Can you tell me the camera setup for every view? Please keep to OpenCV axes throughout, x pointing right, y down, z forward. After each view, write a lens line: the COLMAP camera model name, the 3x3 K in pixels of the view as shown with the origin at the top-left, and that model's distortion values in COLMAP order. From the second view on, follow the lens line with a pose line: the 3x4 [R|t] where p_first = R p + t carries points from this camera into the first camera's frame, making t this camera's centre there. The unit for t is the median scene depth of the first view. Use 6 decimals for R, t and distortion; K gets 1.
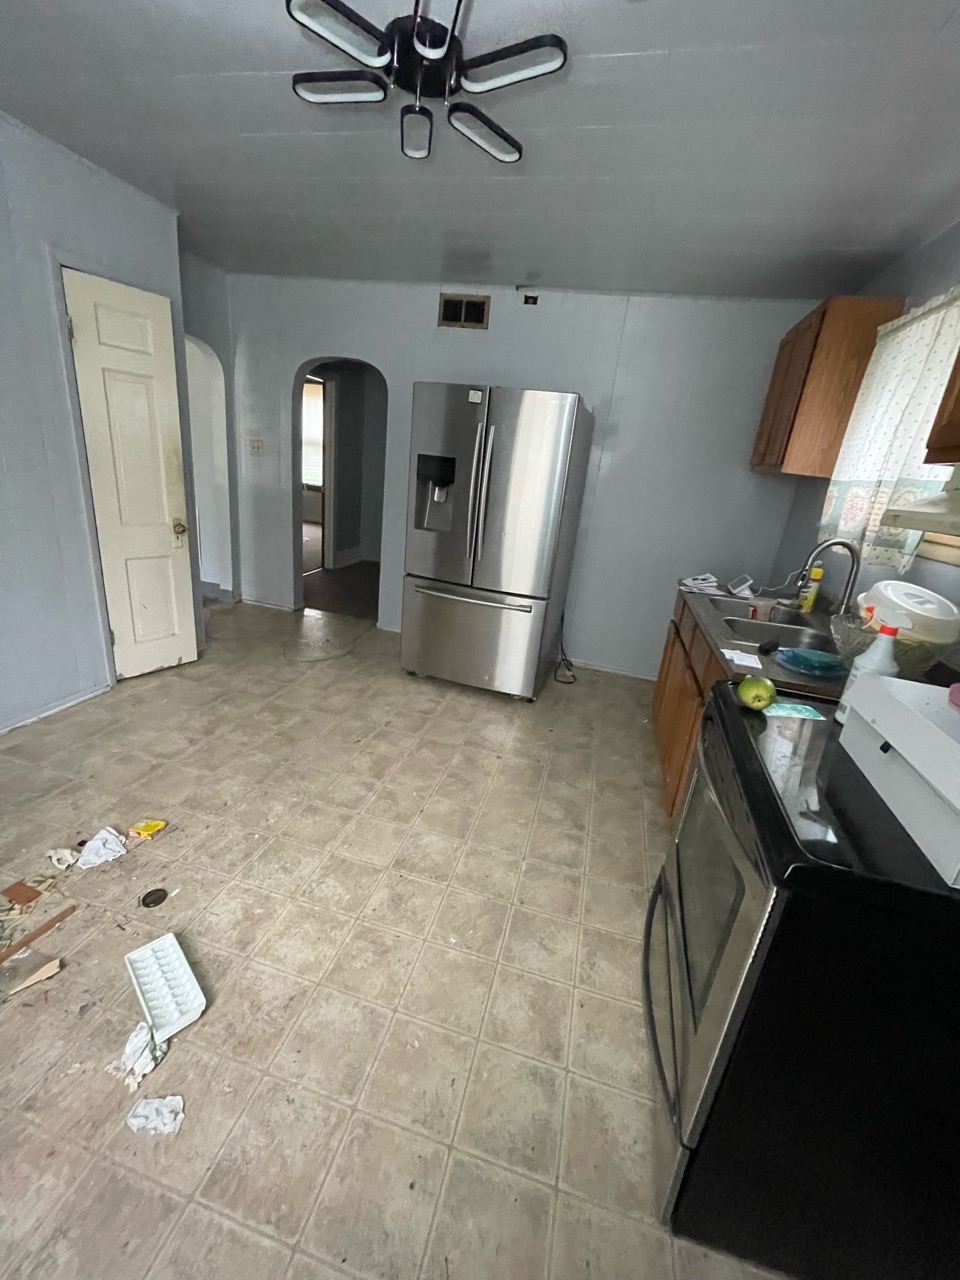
lens RADIAL K [[513.5, 0, 482.7], [0, 513.5, 644.8], [0, 0, 1]] dist [-0.004026, 0.001030]
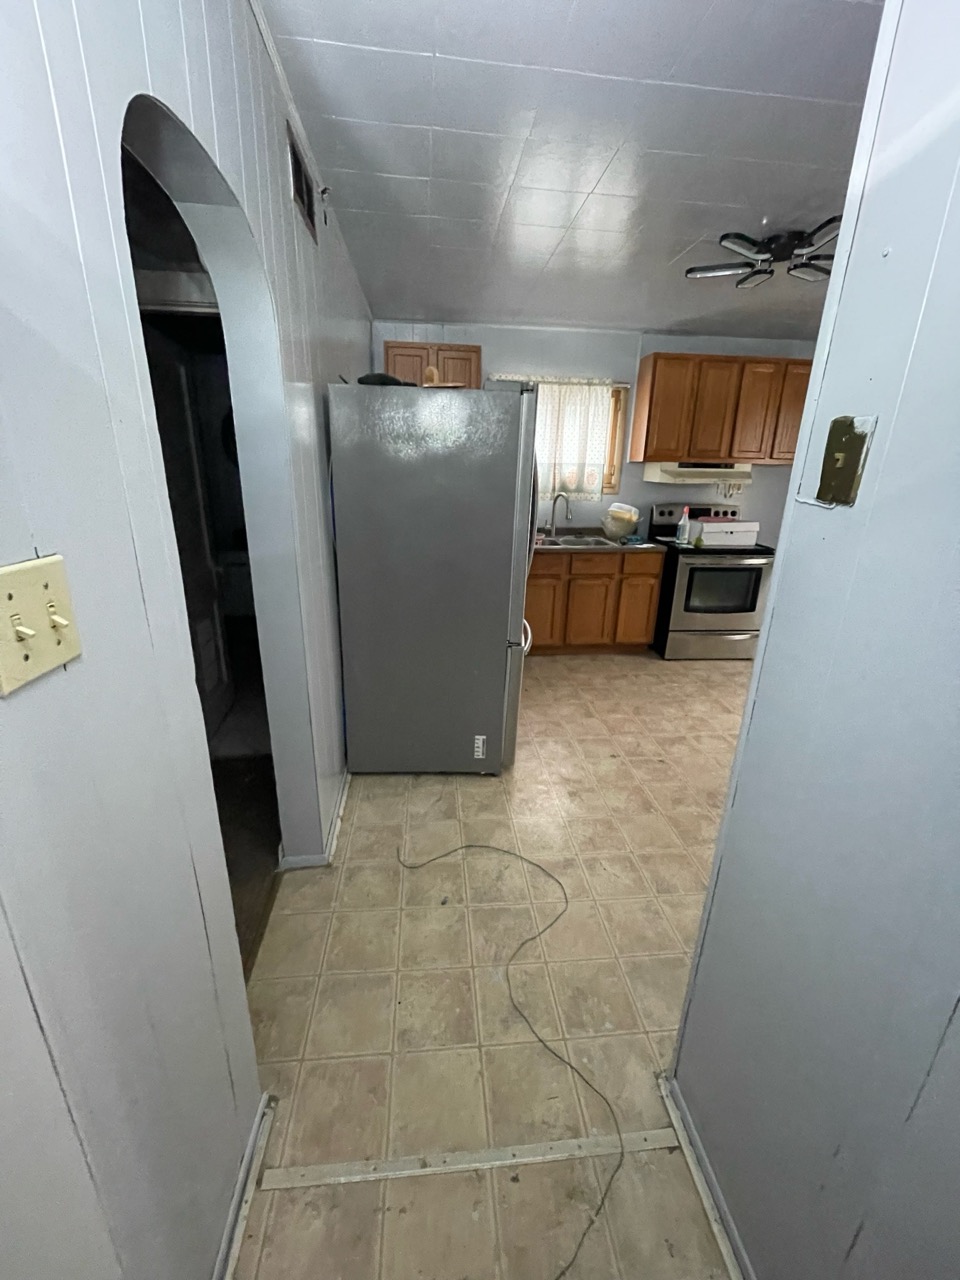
lens RADIAL K [[513.5, 0, 479.6], [0, 513.5, 630.7], [0, 0, 1]] dist [-0.004026, 0.001030]
pose [[-0.338670, -0.385928, 0.858116, -0.976669], [0.267470, 0.834897, 0.481047, -0.674199], [-0.902088, 0.392436, -0.179530, 1.519723]]
